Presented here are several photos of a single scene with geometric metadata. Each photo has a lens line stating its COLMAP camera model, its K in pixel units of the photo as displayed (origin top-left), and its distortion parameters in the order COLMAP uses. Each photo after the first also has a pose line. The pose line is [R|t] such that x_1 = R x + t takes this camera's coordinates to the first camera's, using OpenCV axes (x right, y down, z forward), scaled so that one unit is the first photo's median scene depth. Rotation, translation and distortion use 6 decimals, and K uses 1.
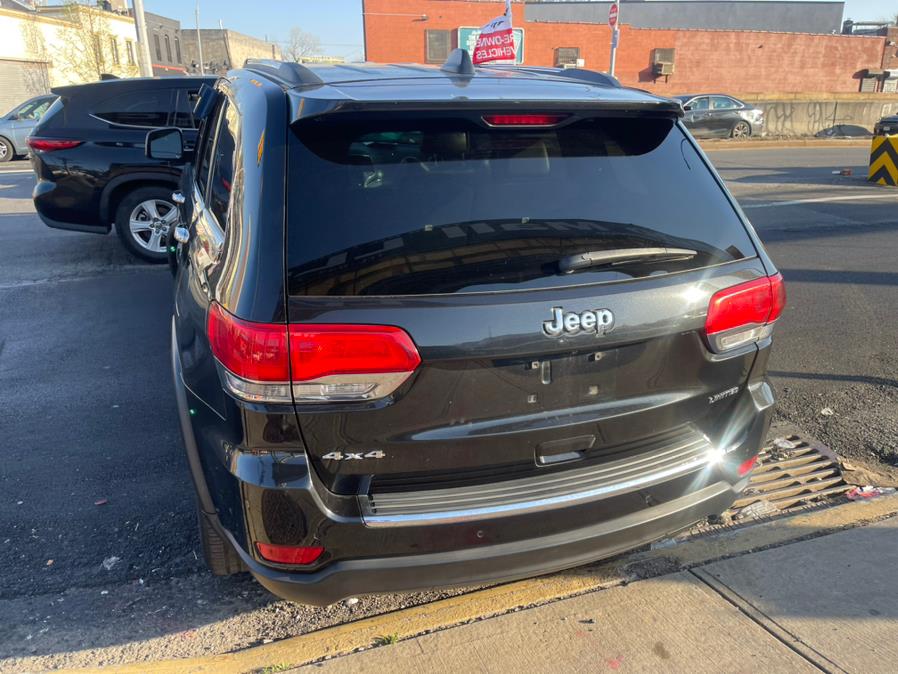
lens RADIAL K [[678.7, 0, 440.8], [0, 678.7, 350.8], [0, 0, 1]] dist [0.081338, -0.113254]
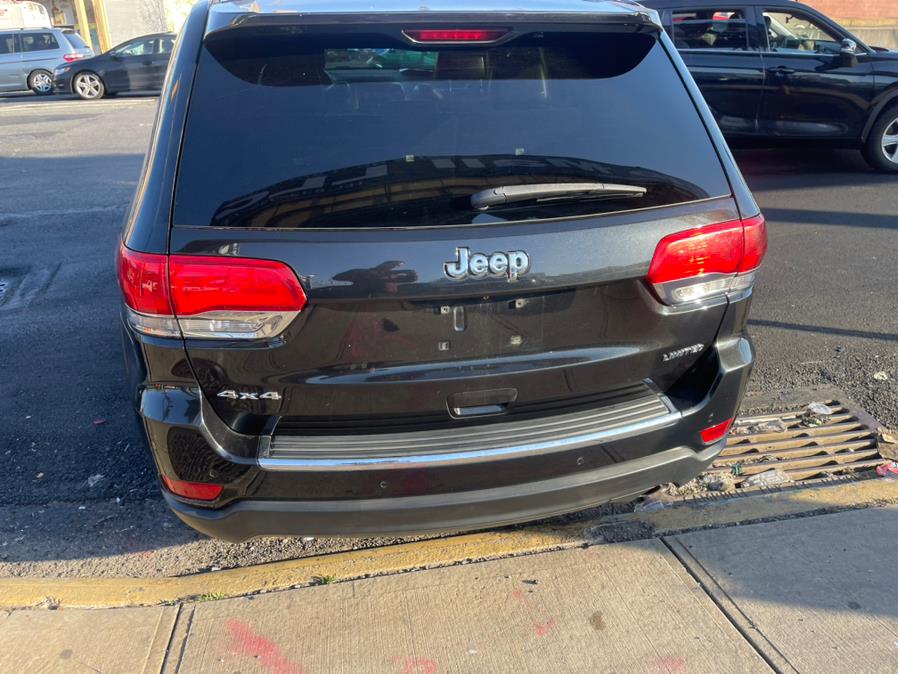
lens RADIAL K [[678.7, 0, 441.4], [0, 678.7, 338.8], [0, 0, 1]] dist [0.081338, -0.113254]
pose [[0.988978, 0.051358, -0.138869, 0.187450], [-0.040982, 0.996221, 0.076576, -0.007313], [0.142277, -0.070040, 0.987346, 0.064622]]
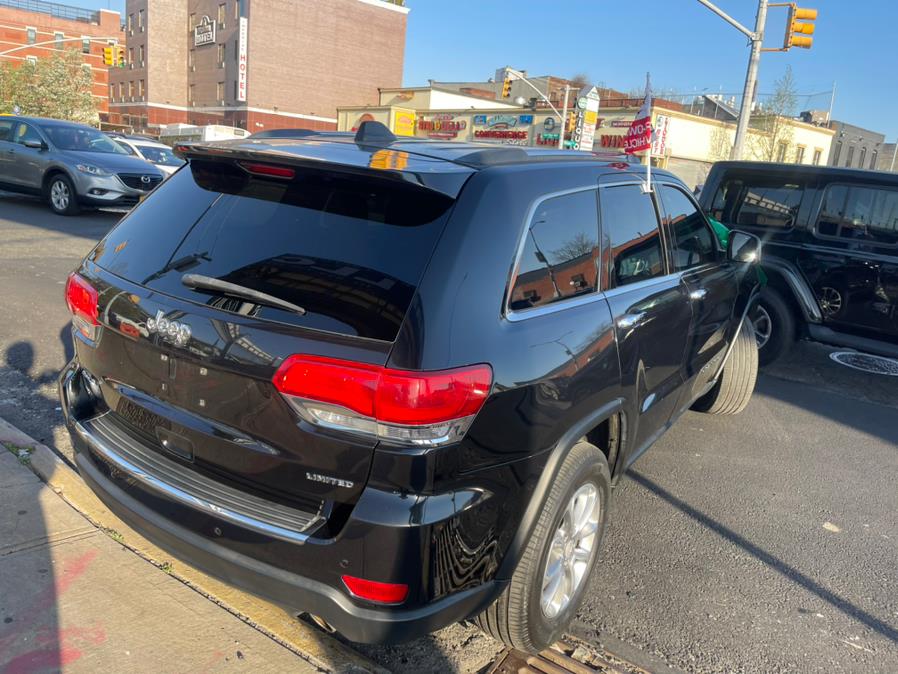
lens RADIAL K [[678.7, 0, 445.7], [0, 678.7, 341.7], [0, 0, 1]] dist [0.081338, -0.113254]
pose [[0.604506, 0.257974, -0.753672, 0.947221], [-0.369366, 0.929030, 0.021737, -0.151148], [0.705791, 0.265241, 0.656891, 0.391998]]
